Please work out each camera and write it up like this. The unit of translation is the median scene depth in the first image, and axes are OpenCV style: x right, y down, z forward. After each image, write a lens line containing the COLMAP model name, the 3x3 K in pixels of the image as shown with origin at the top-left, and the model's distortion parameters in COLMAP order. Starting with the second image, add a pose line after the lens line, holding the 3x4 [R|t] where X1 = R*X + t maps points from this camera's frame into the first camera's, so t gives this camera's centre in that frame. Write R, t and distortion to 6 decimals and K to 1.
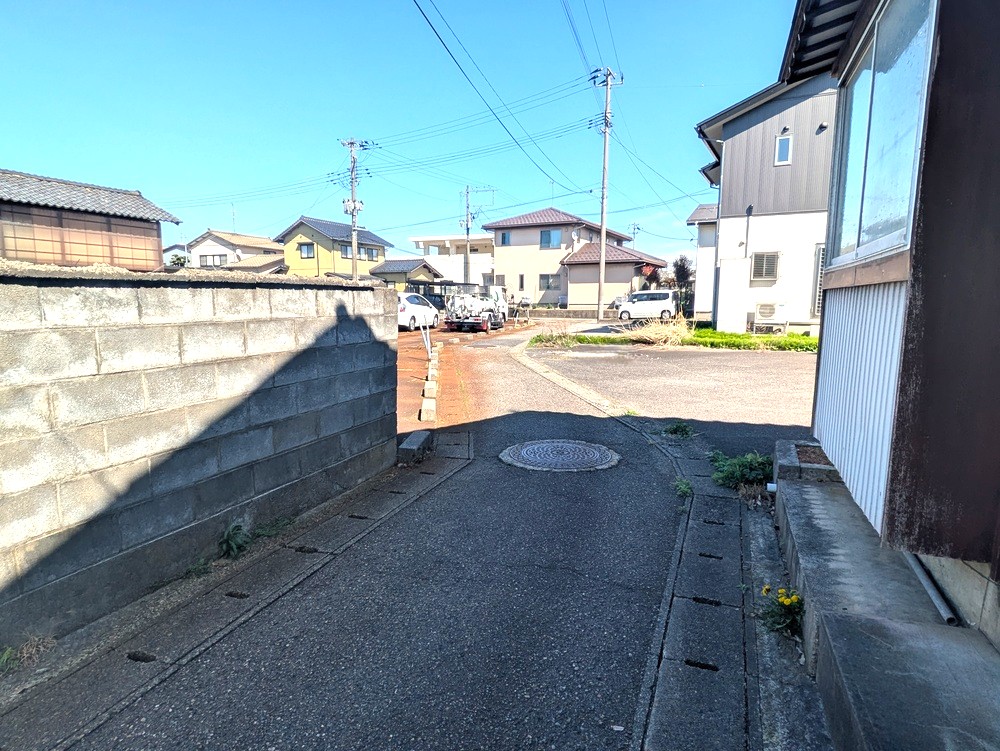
lens RADIAL K [[568.4, 0, 499.6], [0, 568.4, 379.4], [0, 0, 1]] dist [0.005530, -0.002666]
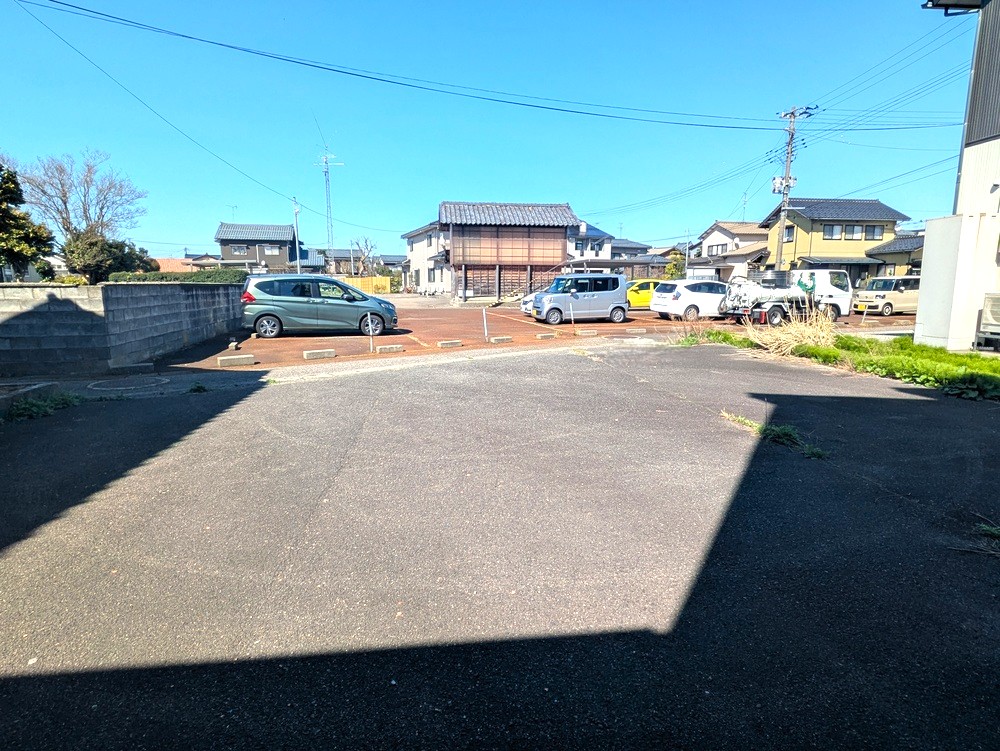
lens RADIAL K [[568.4, 0, 498.0], [0, 568.4, 377.5], [0, 0, 1]] dist [0.005530, -0.002666]
pose [[0.547622, 0.127797, -0.826908, 0.207344], [-0.111355, 0.990608, 0.079351, -0.013840], [0.829283, 0.048626, 0.556710, 0.094013]]
